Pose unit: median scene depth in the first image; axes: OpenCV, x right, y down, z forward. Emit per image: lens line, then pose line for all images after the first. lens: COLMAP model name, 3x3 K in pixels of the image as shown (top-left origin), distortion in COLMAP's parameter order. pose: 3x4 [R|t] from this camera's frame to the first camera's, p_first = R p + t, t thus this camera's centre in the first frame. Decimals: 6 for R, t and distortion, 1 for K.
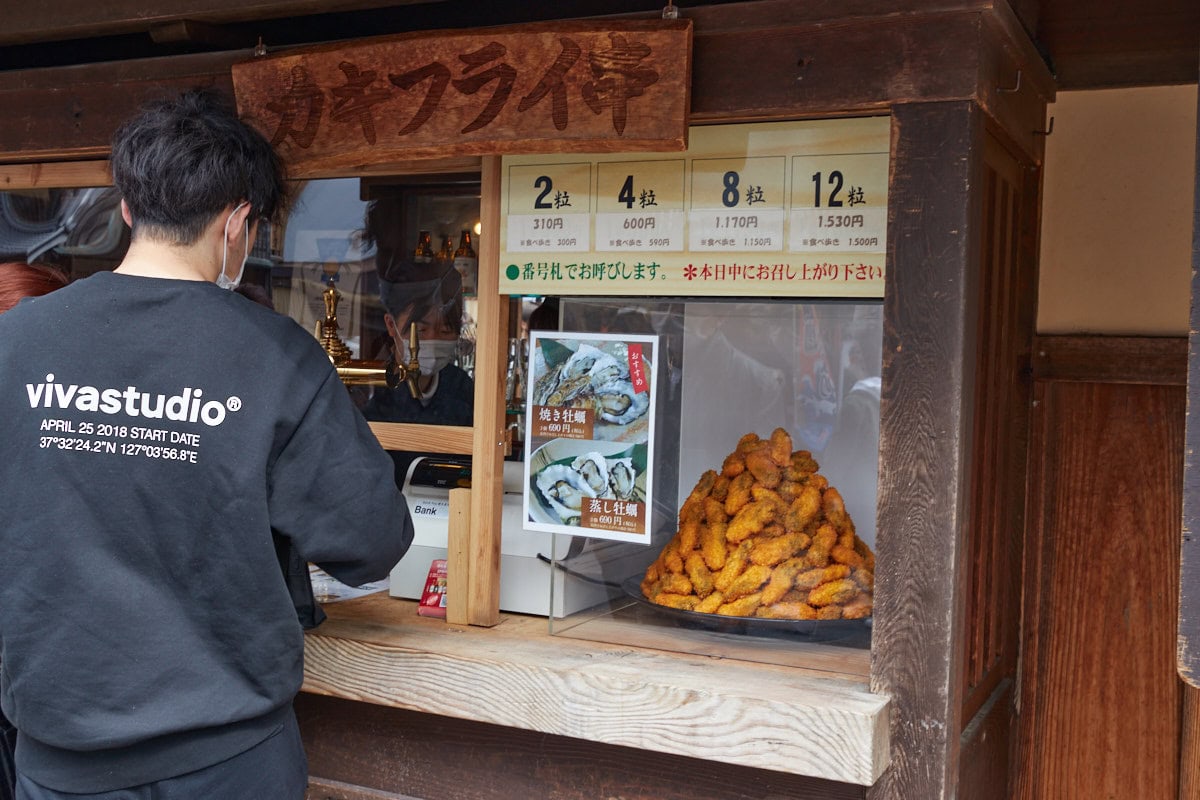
lens RADIAL K [[1338.3, 0, 599.7], [0, 1338.3, 402.6], [0, 0, 1]] dist [0.007999, 0.000000]
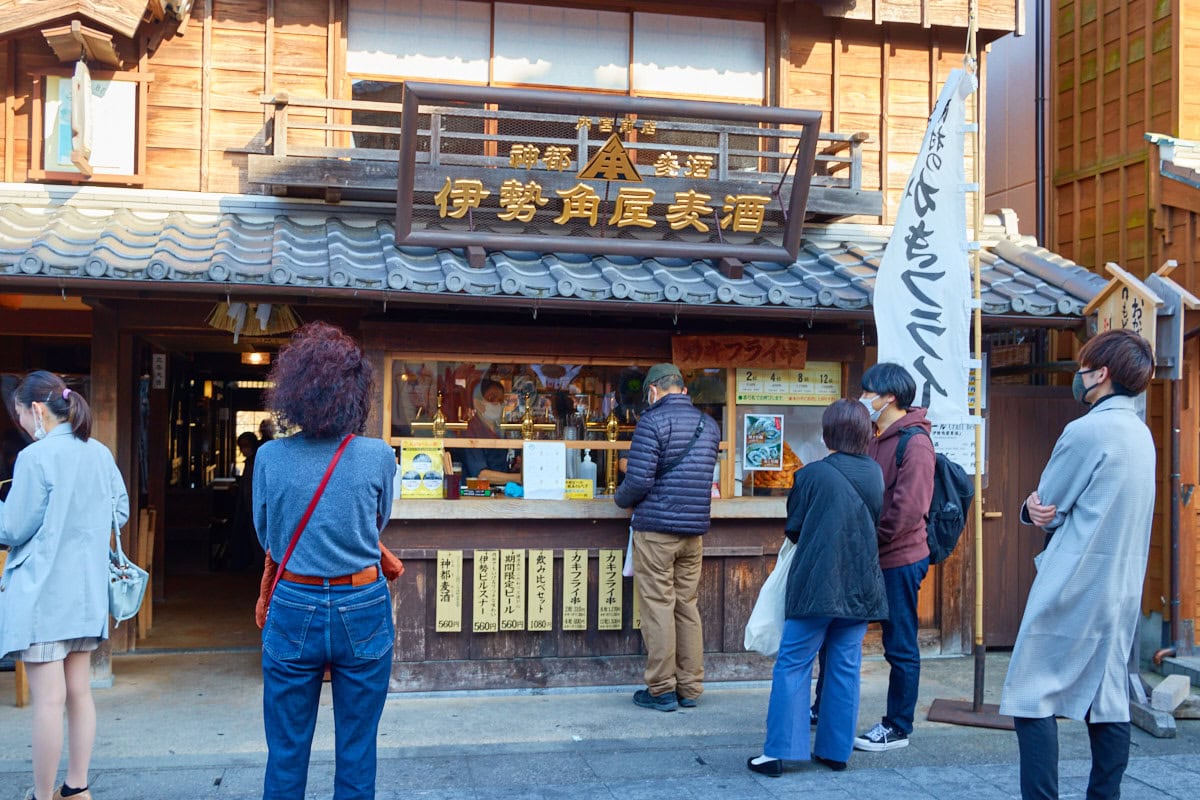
lens RADIAL K [[1338.3, 0, 599.5], [0, 1338.3, 400.1], [0, 0, 1]] dist [0.007999, 0.000000]
pose [[0.759955, -0.009568, 0.649906, -2.819467], [0.036741, 0.998925, -0.028255, -0.003926], [-0.648937, 0.045351, 0.759489, -1.553160]]
